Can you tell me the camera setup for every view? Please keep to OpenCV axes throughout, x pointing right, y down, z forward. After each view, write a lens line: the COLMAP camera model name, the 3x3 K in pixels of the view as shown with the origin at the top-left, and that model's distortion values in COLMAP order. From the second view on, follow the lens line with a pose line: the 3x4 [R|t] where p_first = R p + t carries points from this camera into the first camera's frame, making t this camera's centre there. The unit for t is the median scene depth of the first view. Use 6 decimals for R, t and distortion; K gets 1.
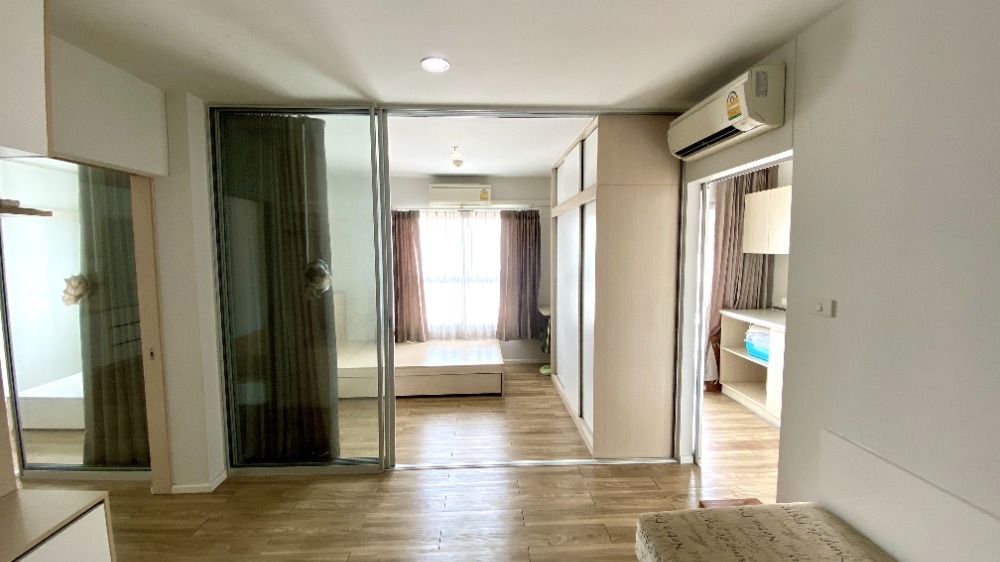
lens RADIAL K [[400.9, 0, 498.2], [0, 400.9, 279.3], [0, 0, 1]] dist [0.043796, -0.034018]
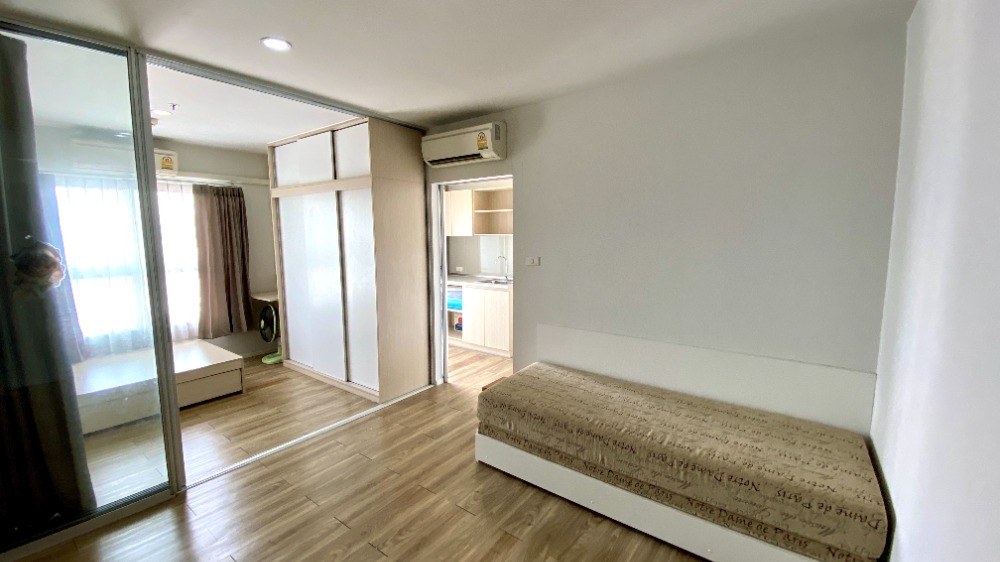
lens RADIAL K [[406.5, 0, 498.5], [0, 406.5, 278.5], [0, 0, 1]] dist [0.017801, -0.018280]
pose [[0.631102, -0.083413, 0.771202, -0.468843], [0.058264, 0.996490, 0.060101, 0.016088], [-0.773509, 0.007003, 0.633747, -0.050971]]
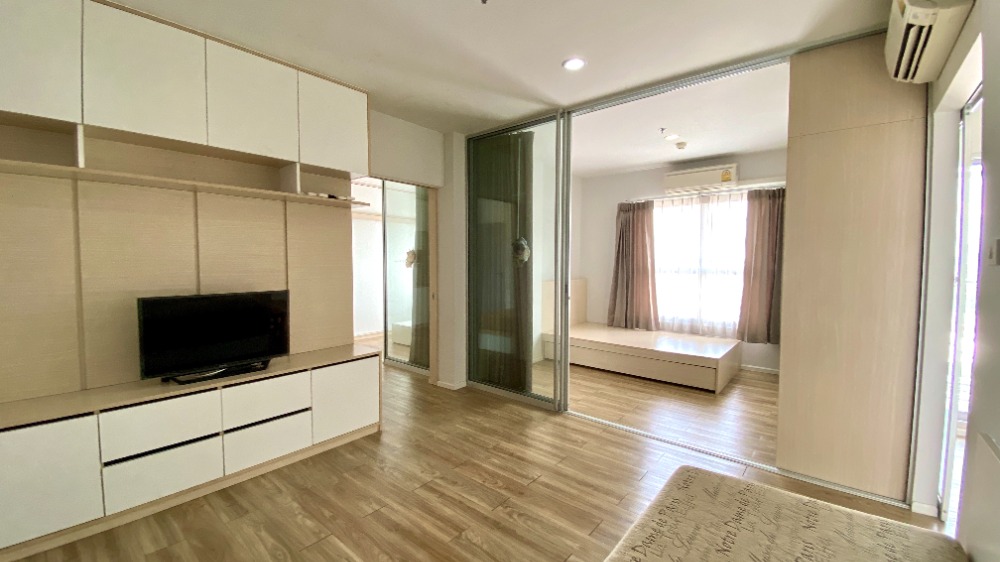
lens RADIAL K [[406.5, 0, 498.5], [0, 406.5, 278.5], [0, 0, 1]] dist [0.017801, -0.018280]
pose [[0.732753, 0.034878, -0.679600, 0.391796], [-0.054477, 0.998487, -0.007494, 0.096371], [0.678311, 0.042514, 0.733544, -0.021089]]
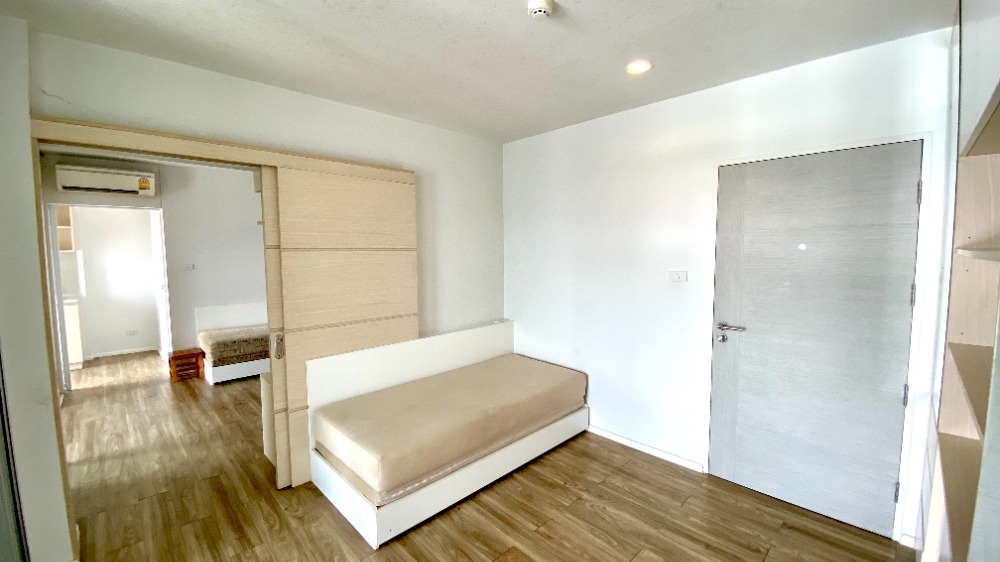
lens RADIAL K [[406.5, 0, 498.5], [0, 406.5, 278.5], [0, 0, 1]] dist [0.017801, -0.018280]
pose [[-0.665398, -0.052146, 0.744665, -1.706431], [0.061425, 0.990349, 0.124237, -0.044831], [-0.743957, 0.128408, -0.655773, 0.753010]]
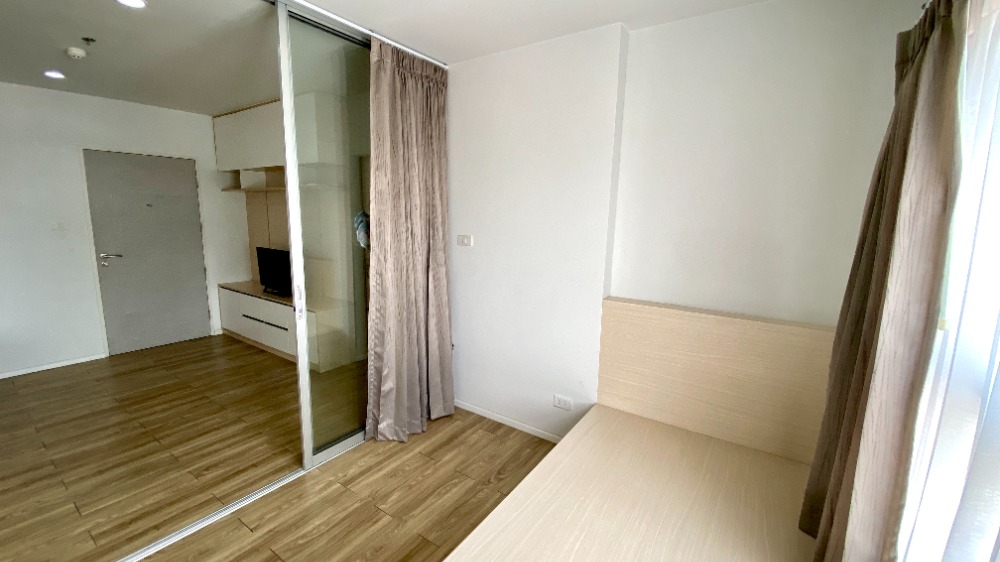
lens RADIAL K [[406.5, 0, 498.5], [0, 406.5, 278.5], [0, 0, 1]] dist [0.017801, -0.018280]
pose [[-0.605750, 0.113540, -0.787512, 0.108494], [-0.077114, 0.976729, 0.200136, -0.100069], [0.791909, 0.181961, -0.582898, 1.720802]]
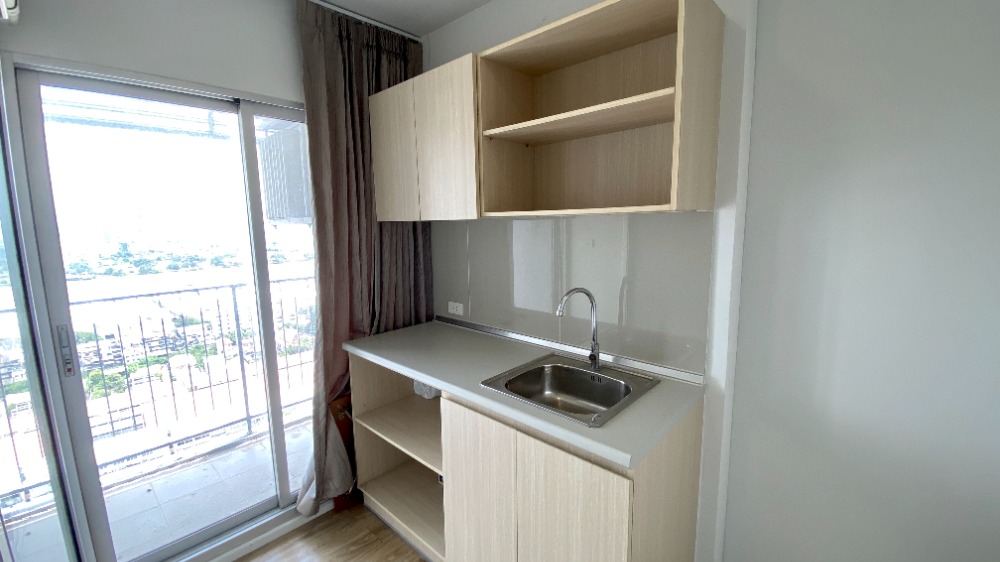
lens RADIAL K [[406.5, 0, 498.5], [0, 406.5, 278.5], [0, 0, 1]] dist [0.017801, -0.018280]
pose [[0.714209, -0.106883, 0.691724, 0.522786], [0.069058, 0.994211, 0.082319, -0.035895], [-0.696517, -0.011024, 0.717455, 0.790006]]
